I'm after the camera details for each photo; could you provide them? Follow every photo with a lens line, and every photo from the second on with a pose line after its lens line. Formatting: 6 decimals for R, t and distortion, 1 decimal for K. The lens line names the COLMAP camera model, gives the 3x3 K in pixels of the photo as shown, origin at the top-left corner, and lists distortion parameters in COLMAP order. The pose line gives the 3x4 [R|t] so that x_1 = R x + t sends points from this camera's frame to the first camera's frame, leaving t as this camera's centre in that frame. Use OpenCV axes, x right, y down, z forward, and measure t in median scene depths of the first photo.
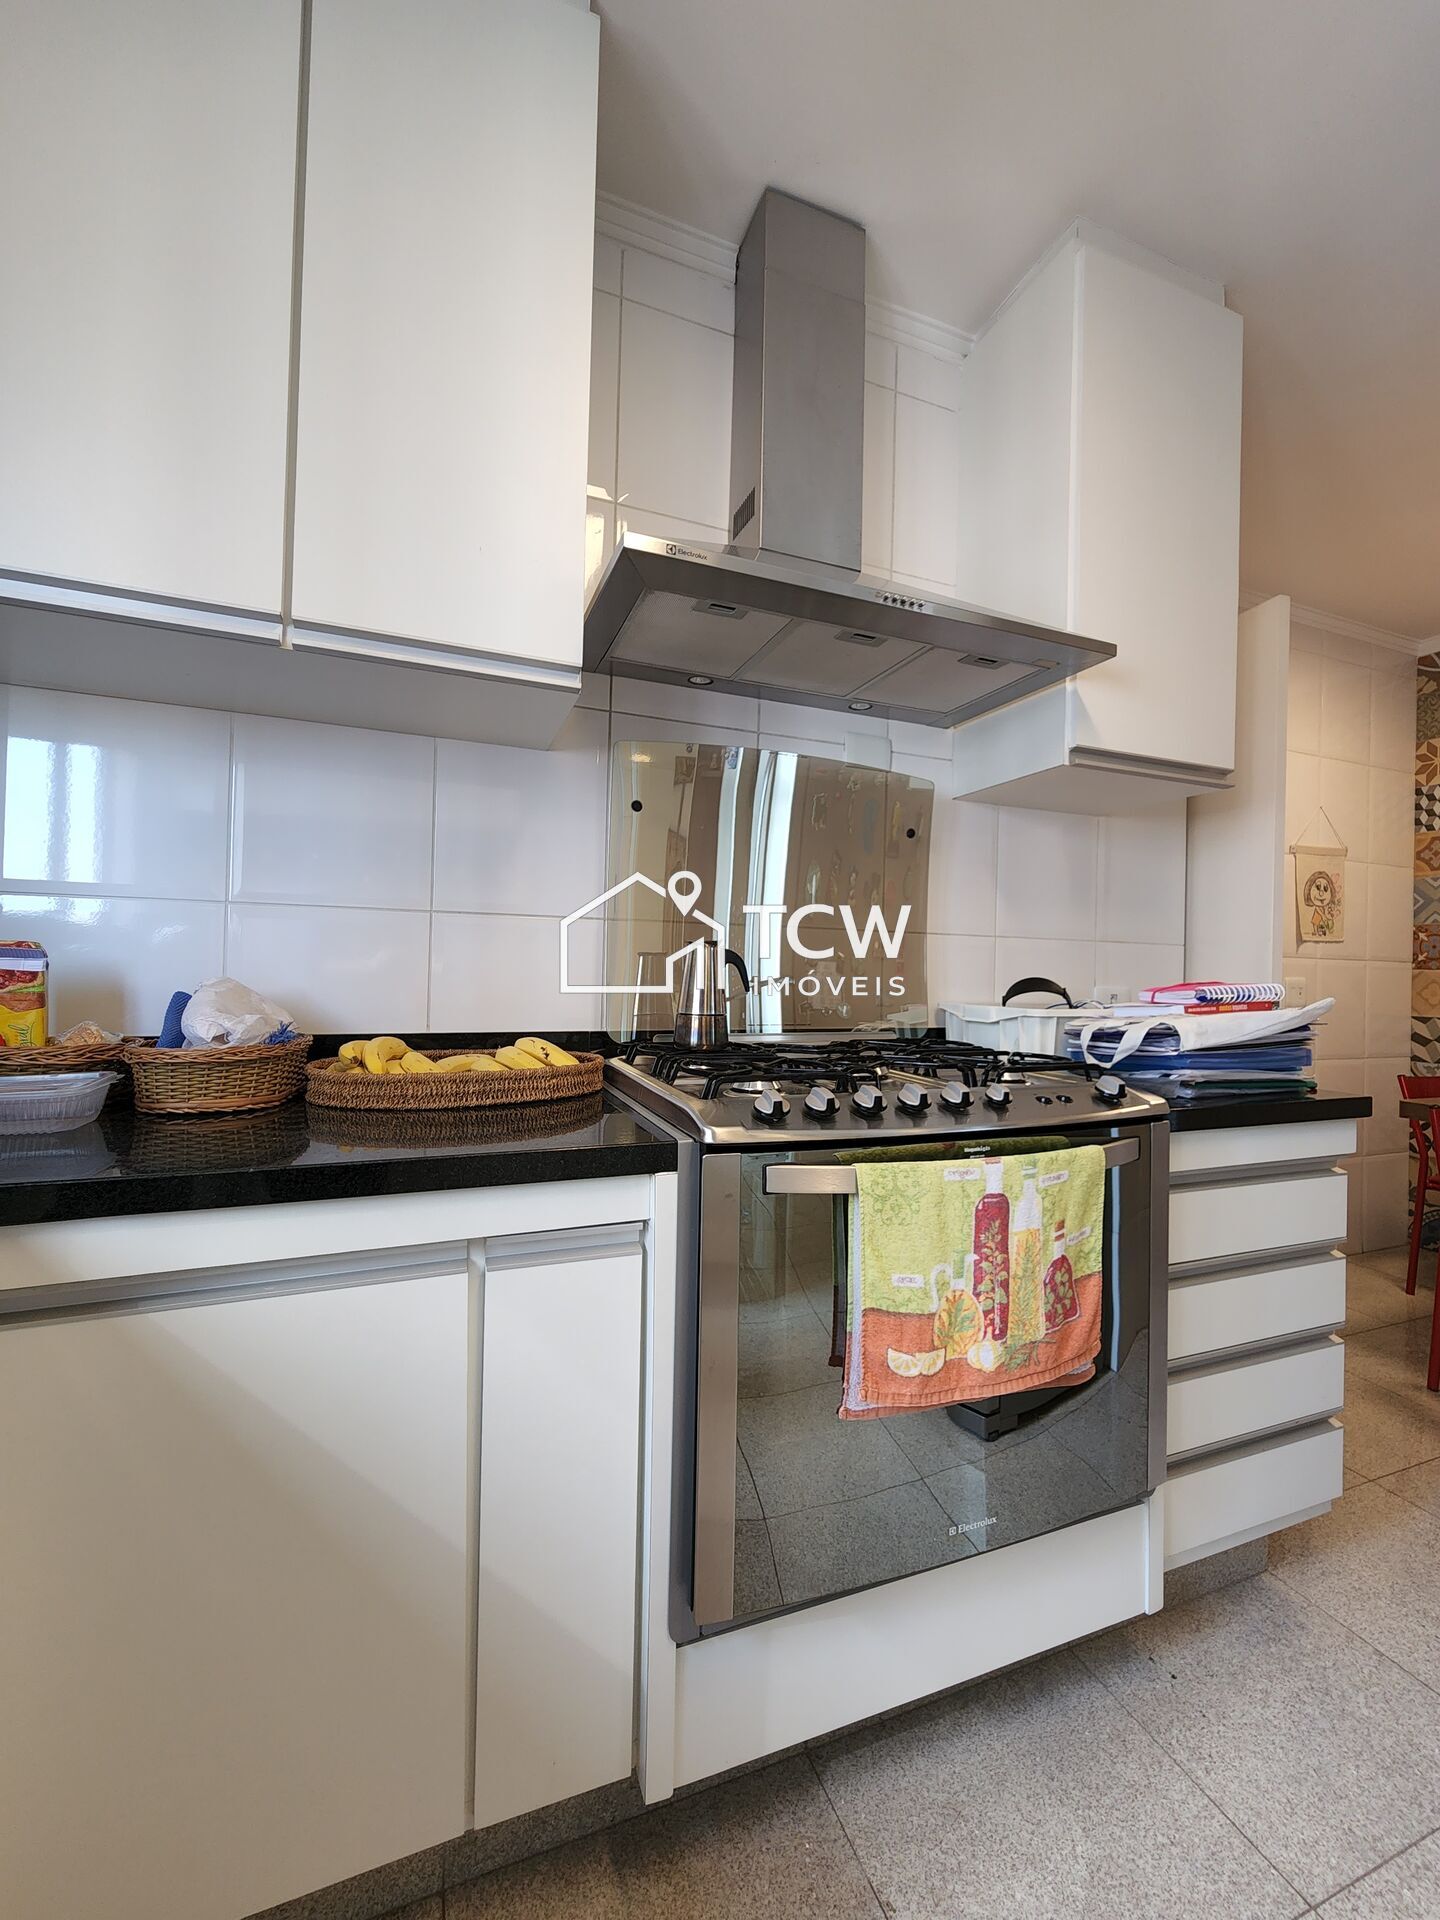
lens RADIAL K [[793.4, 0, 760.2], [0, 793.4, 967.3], [0, 0, 1]] dist [0.000296, 0.000529]
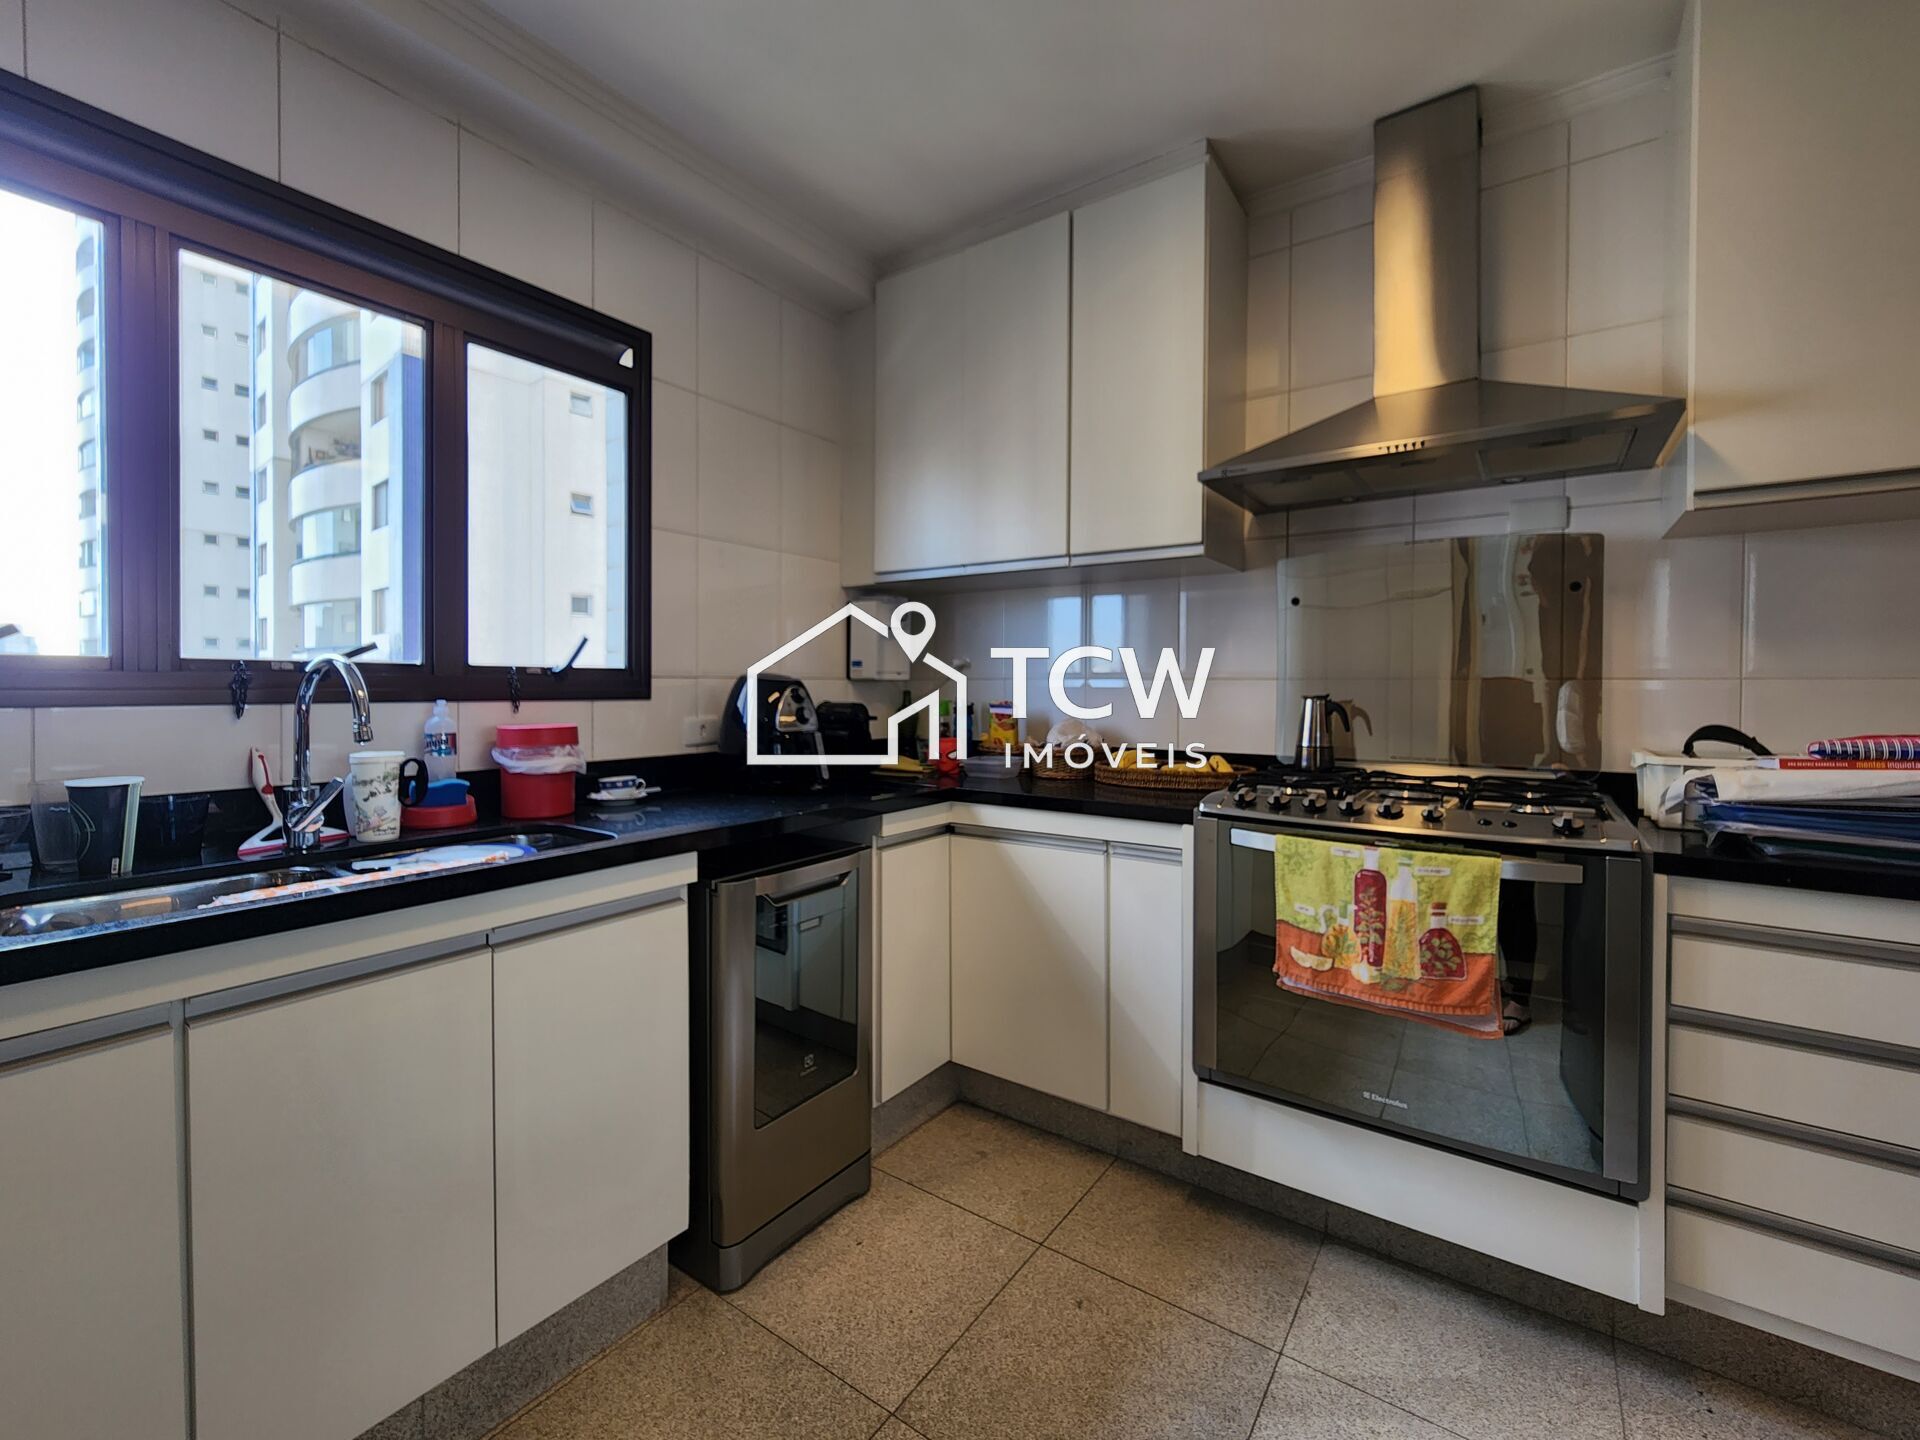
lens RADIAL K [[793.4, 0, 958.6], [0, 793.4, 708.2], [0, 0, 1]] dist [0.000296, 0.000529]
pose [[0.545811, 0.003477, -0.837901, 1.112839], [0.010367, 0.999887, 0.010903, -0.046066], [0.837844, -0.014637, 0.545713, -0.471631]]
